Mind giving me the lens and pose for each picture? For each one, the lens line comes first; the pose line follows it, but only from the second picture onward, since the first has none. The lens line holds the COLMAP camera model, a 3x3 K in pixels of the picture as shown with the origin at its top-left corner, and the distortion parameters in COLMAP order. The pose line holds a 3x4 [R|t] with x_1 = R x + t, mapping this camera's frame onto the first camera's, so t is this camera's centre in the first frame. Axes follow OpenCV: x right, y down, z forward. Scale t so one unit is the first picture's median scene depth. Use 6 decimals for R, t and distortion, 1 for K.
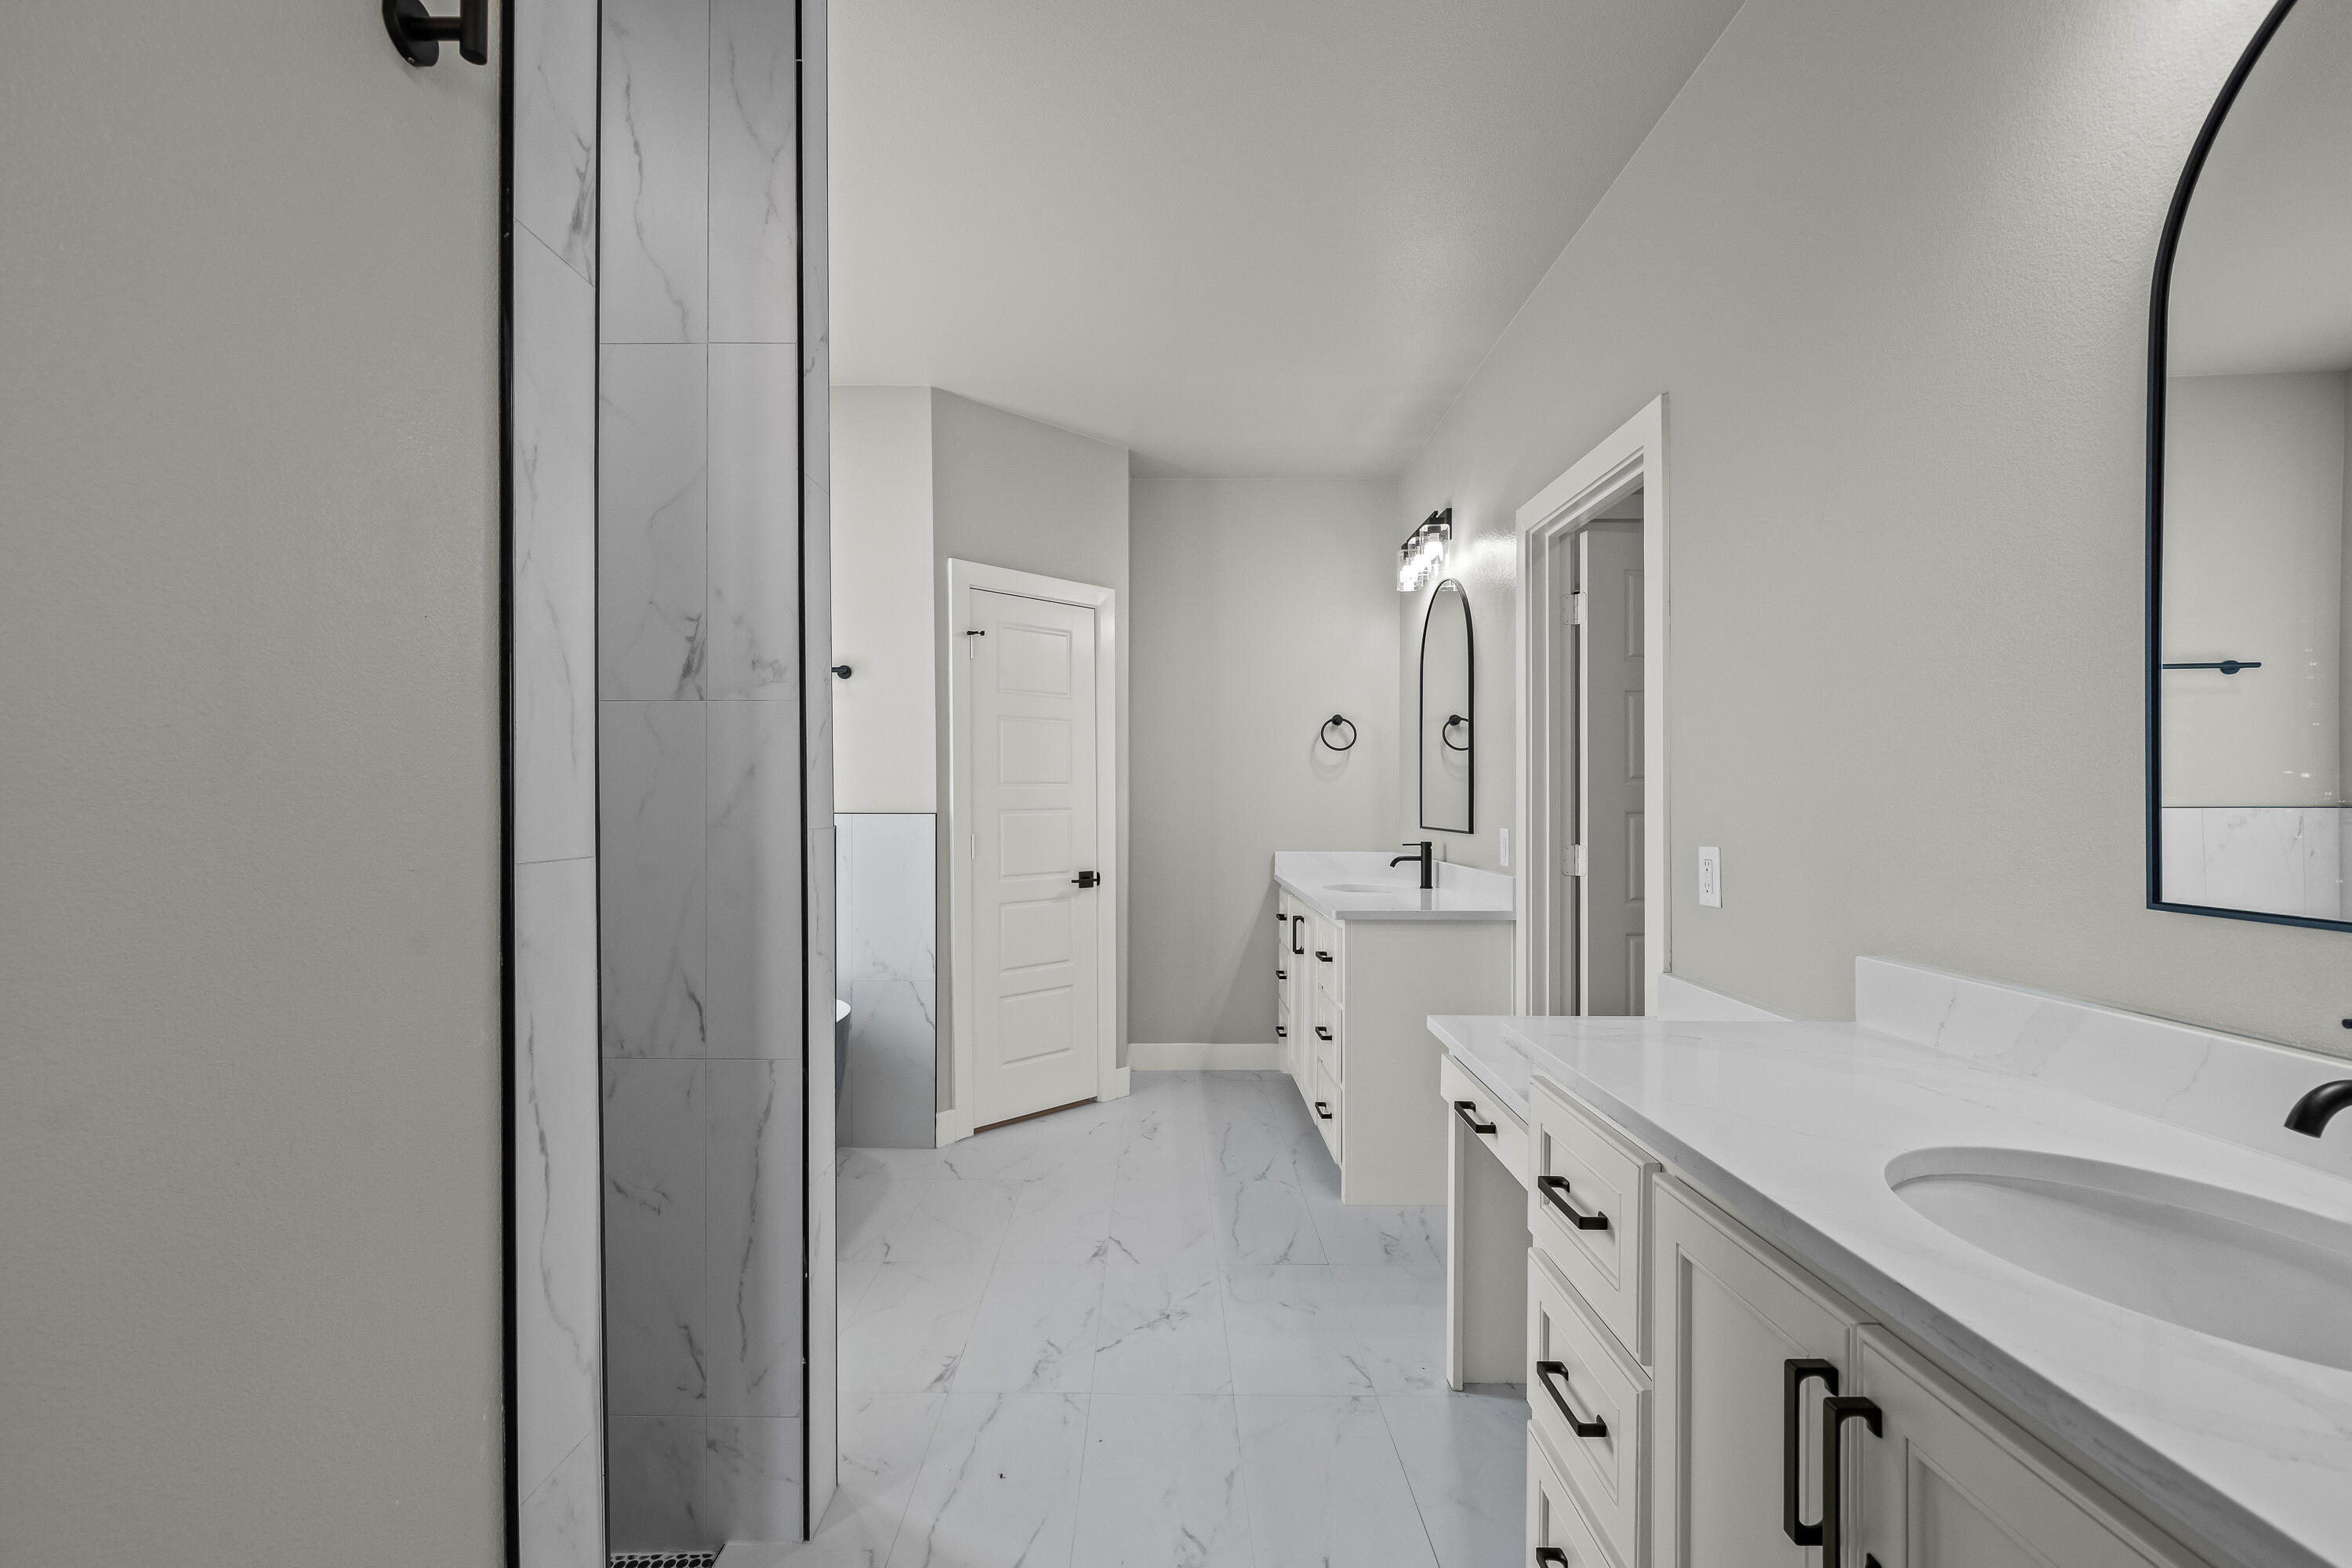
lens RADIAL K [[1006.2, 0, 1152.7], [0, 1006.2, 791.2], [0, 0, 1]] dist [-0.001336, -0.000065]
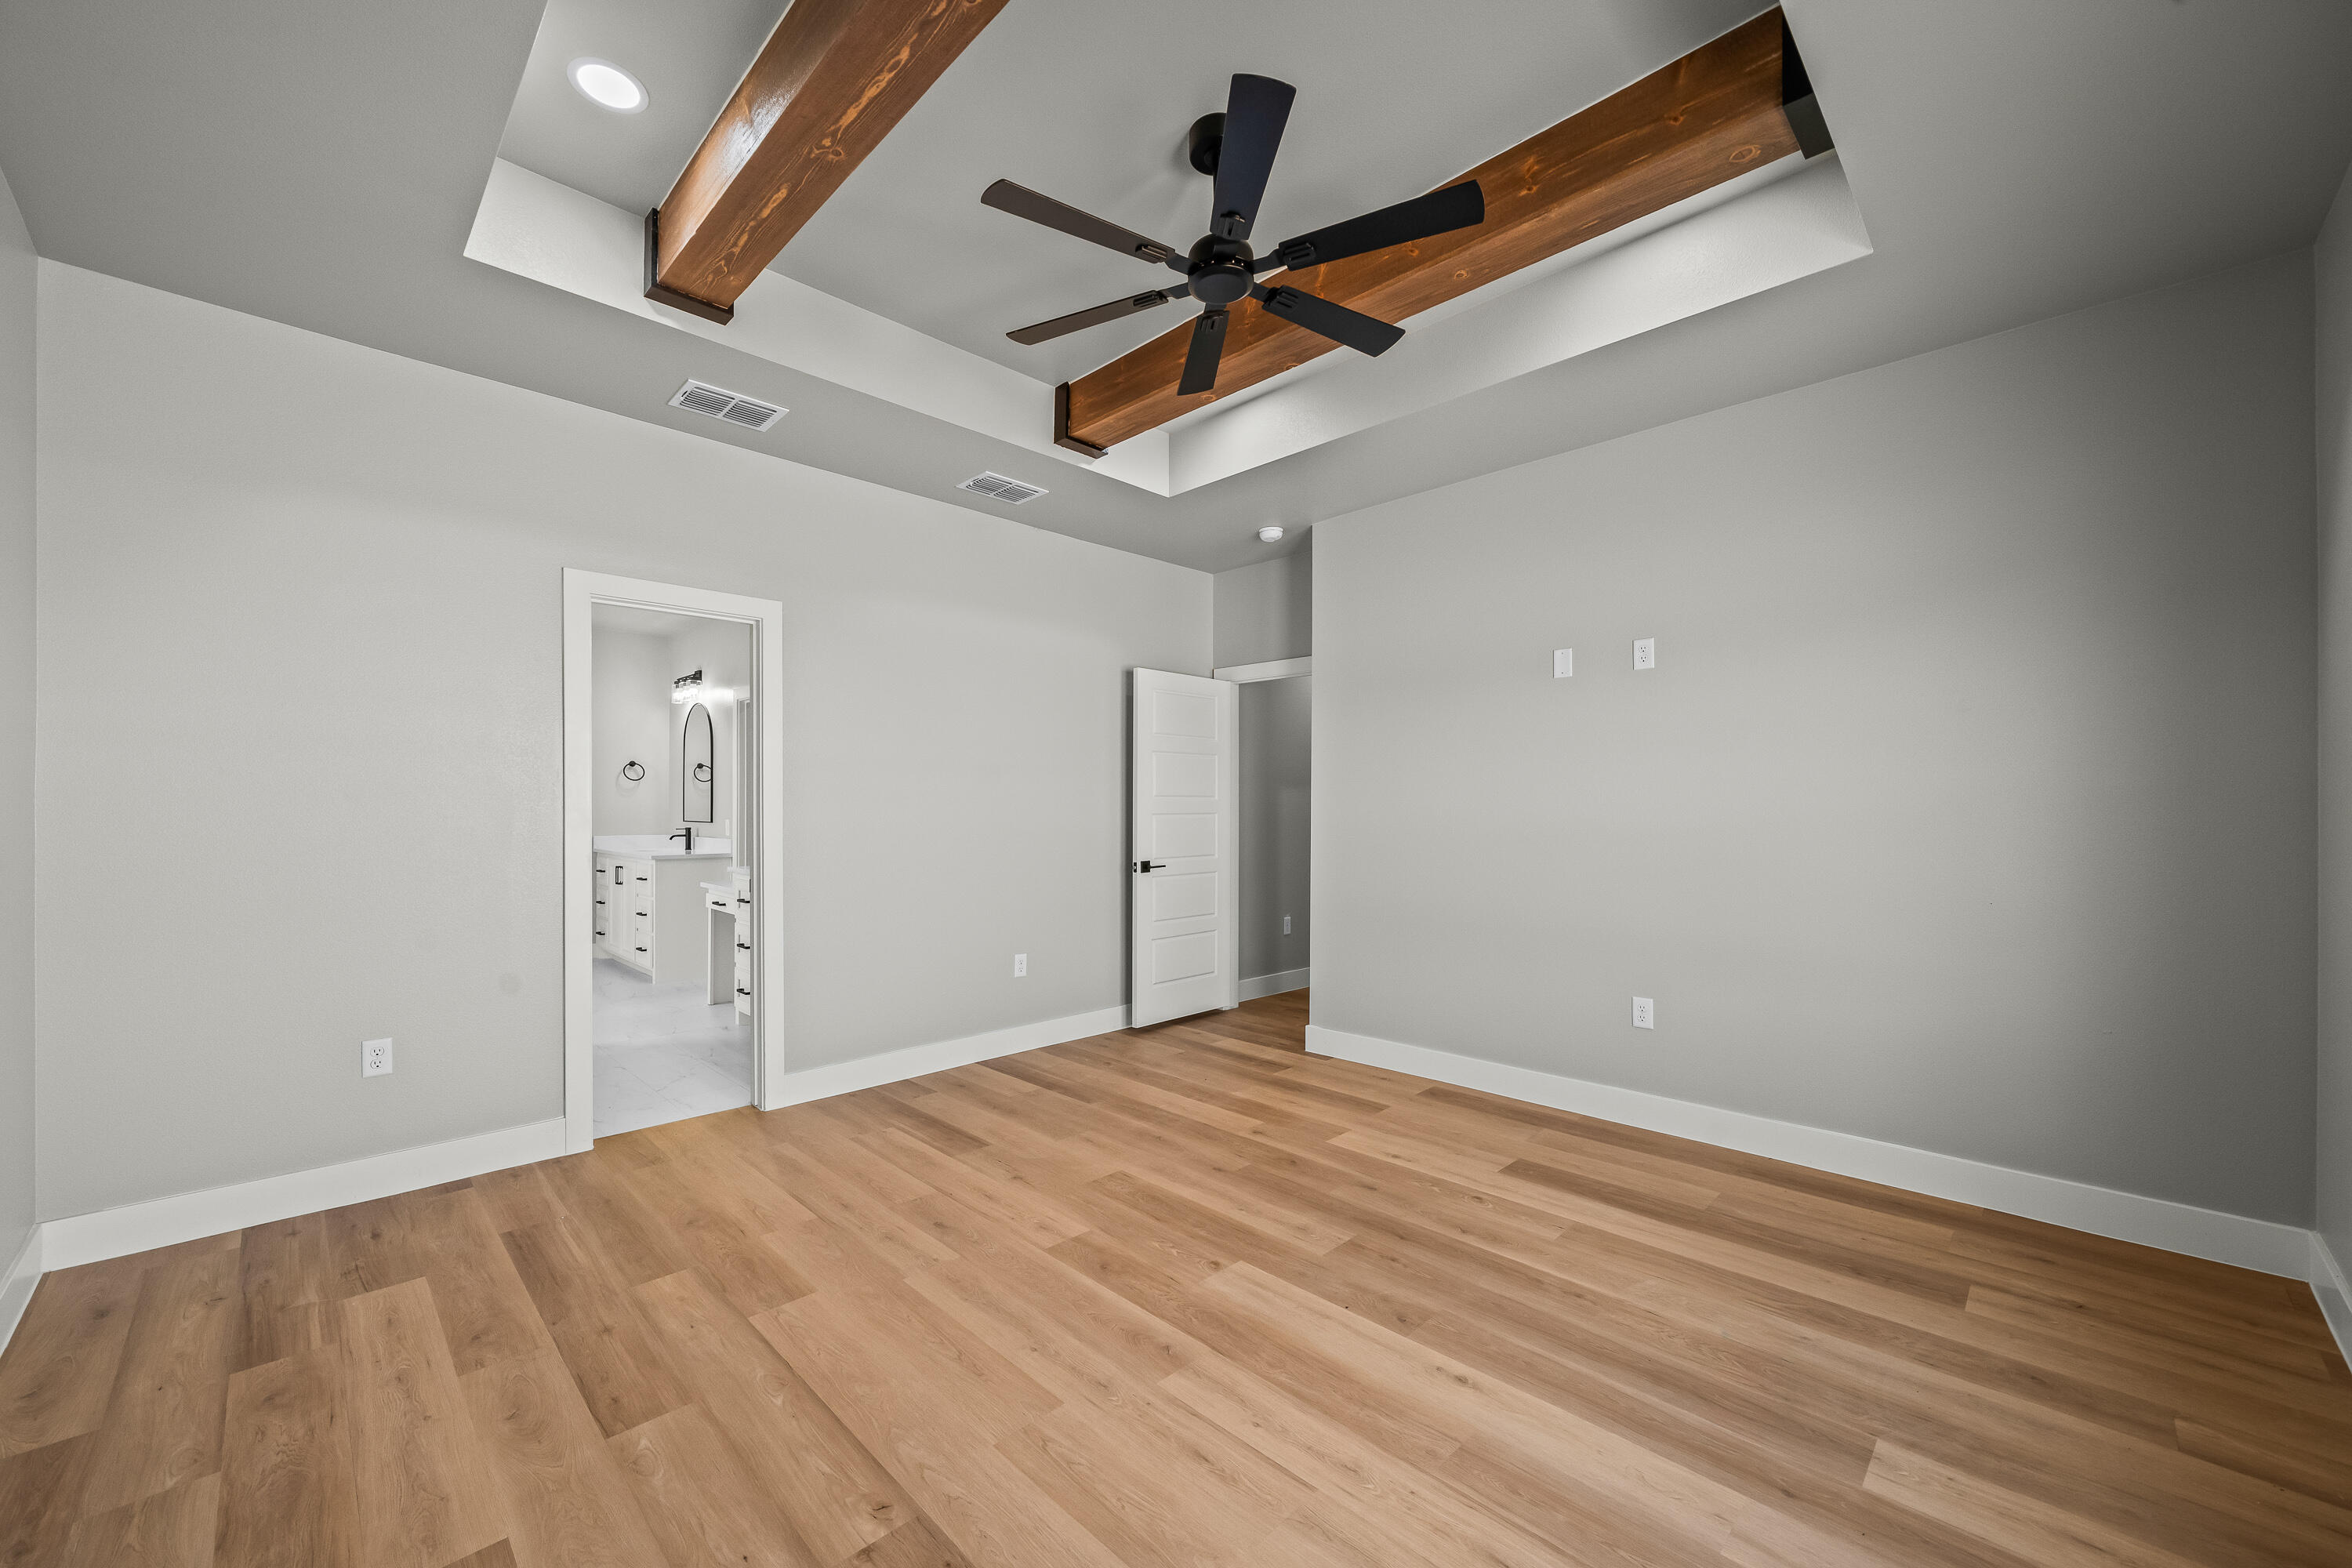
lens RADIAL K [[848.2, 0, 1174.1], [0, 848.2, 784.4], [0, 0, 1]] dist [-0.002778, -0.000162]
pose [[0.682576, -0.003253, 0.730807, -0.324061], [0.002150, 0.999995, 0.002443, -0.040692], [-0.730811, -0.000097, 0.682580, -0.935666]]
